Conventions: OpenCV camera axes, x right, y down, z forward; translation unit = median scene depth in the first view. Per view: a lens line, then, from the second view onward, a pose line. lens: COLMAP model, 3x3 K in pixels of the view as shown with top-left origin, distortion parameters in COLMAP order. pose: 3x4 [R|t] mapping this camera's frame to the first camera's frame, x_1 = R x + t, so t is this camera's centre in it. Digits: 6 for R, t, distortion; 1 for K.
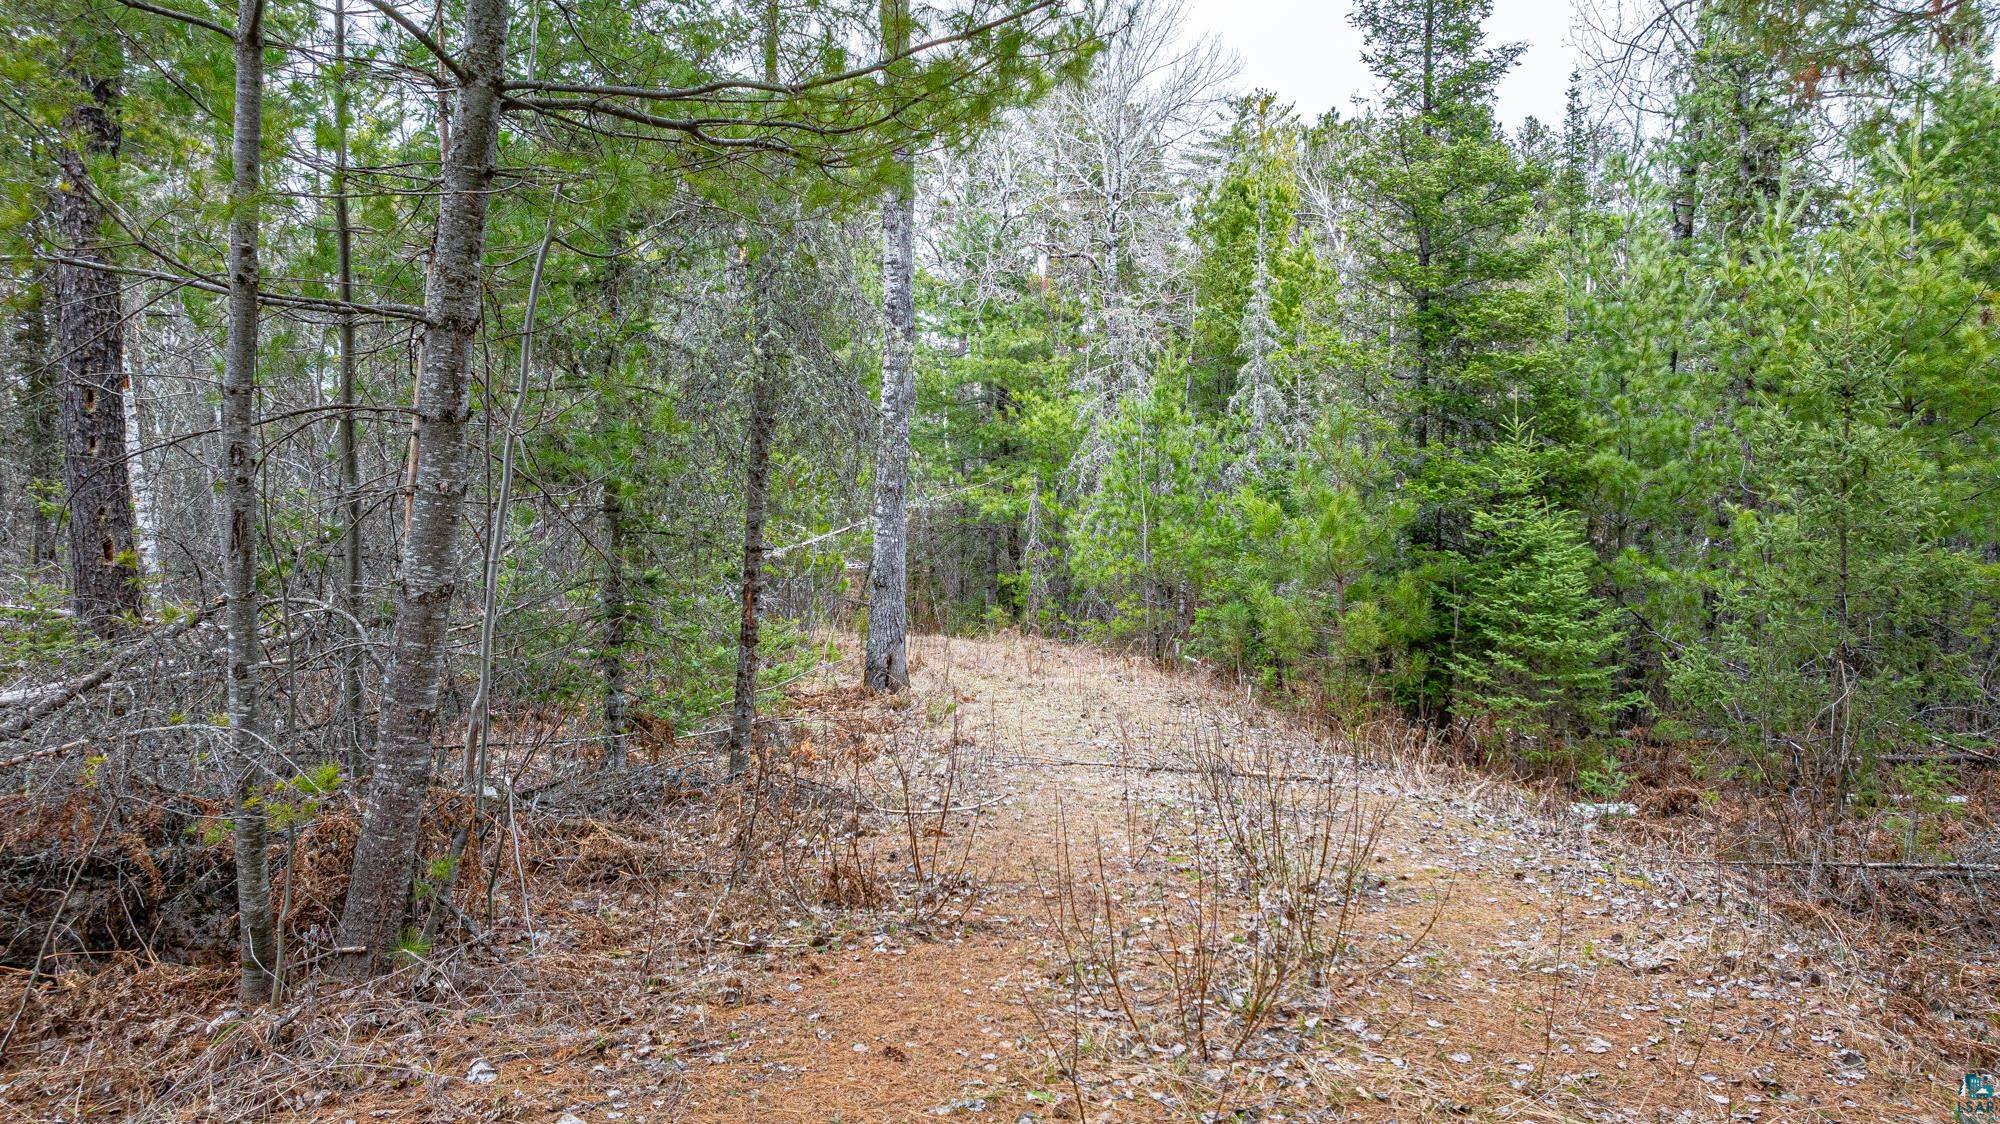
lens RADIAL K [[1405.6, 0, 999.7], [0, 1405.6, 562.9], [0, 0, 1]] dist [-0.012948, 0.000657]
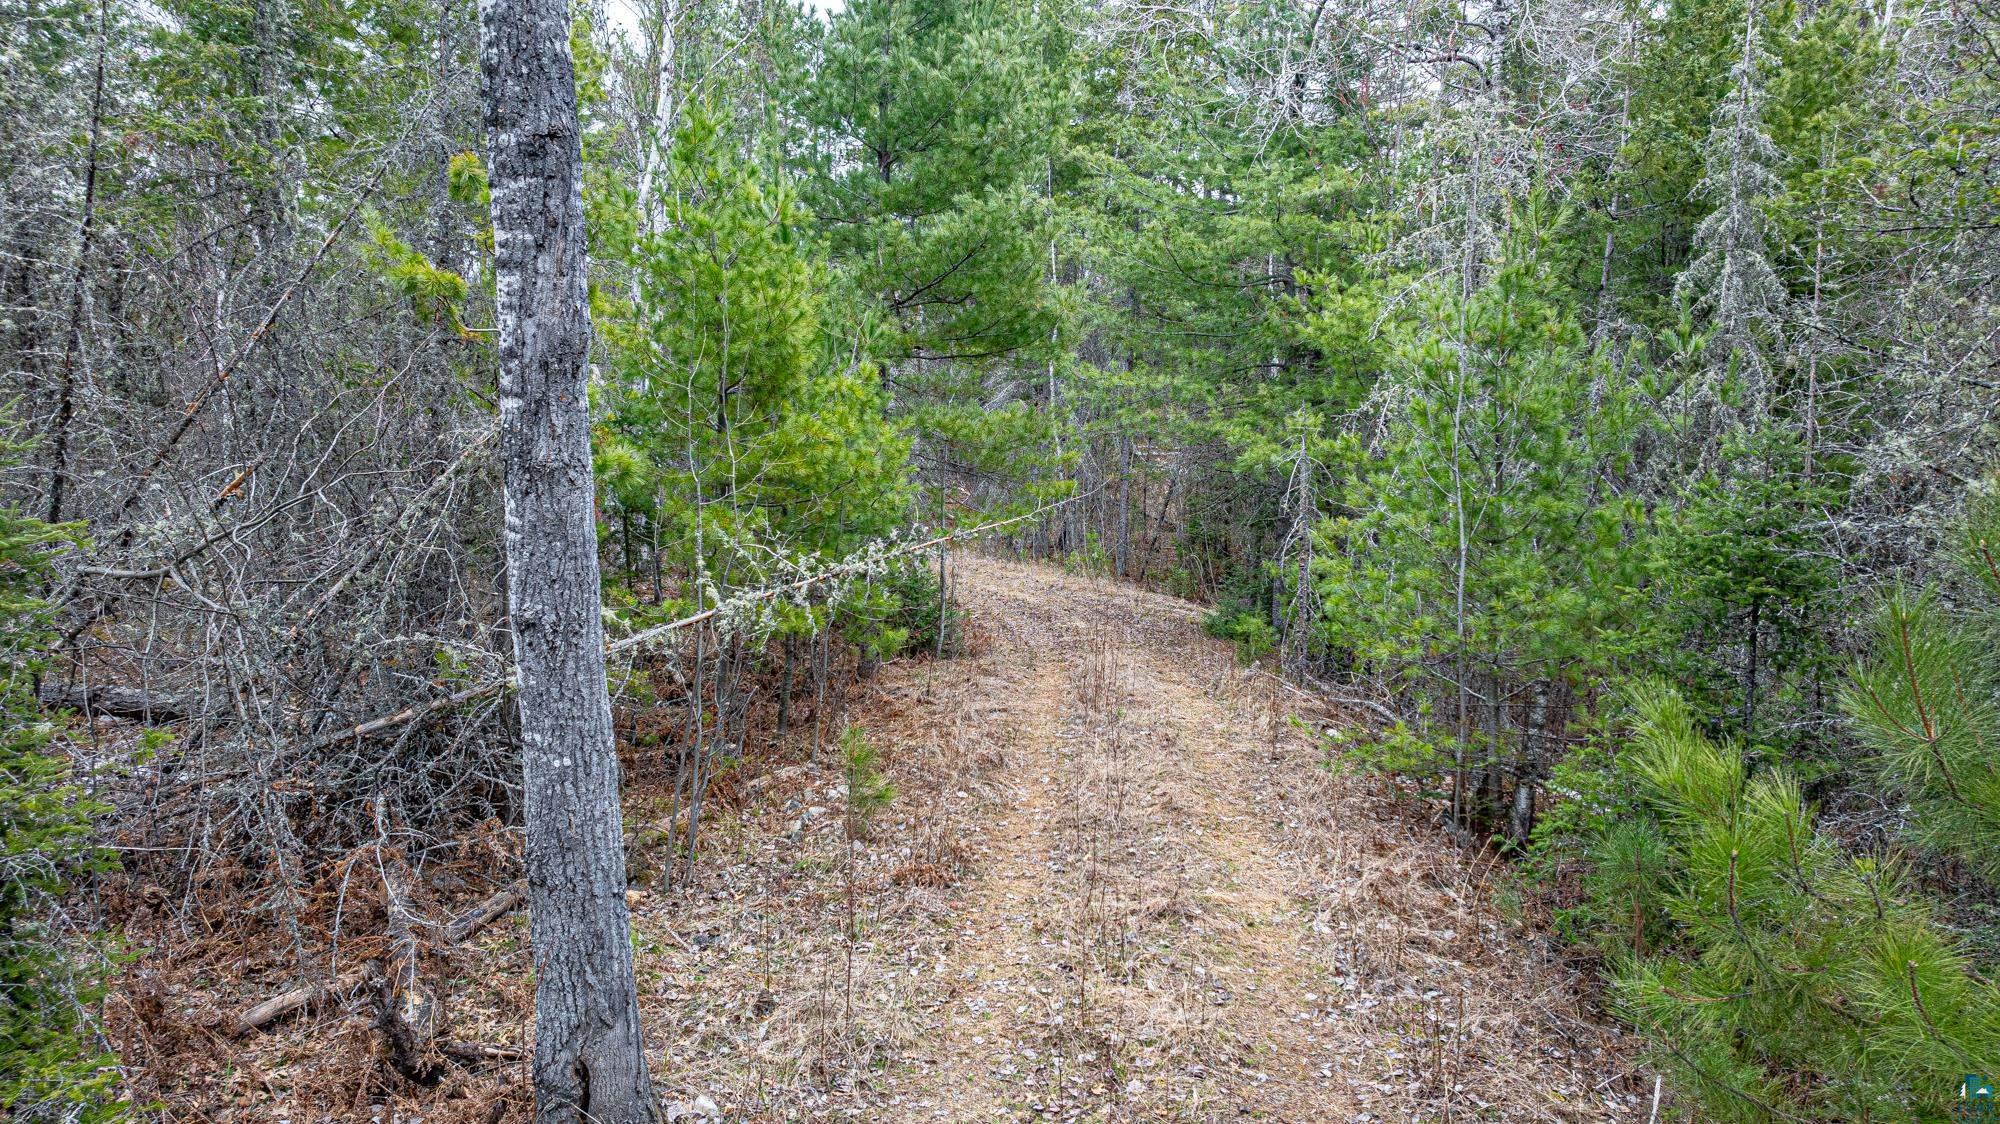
lens RADIAL K [[1405.6, 0, 998.9], [0, 1405.6, 556.4], [0, 0, 1]] dist [-0.012948, 0.000657]
pose [[0.957639, 0.041029, -0.285033, 0.064526], [-0.014842, 0.995515, 0.093435, -0.050906], [0.287588, -0.085246, 0.953953, 0.353582]]
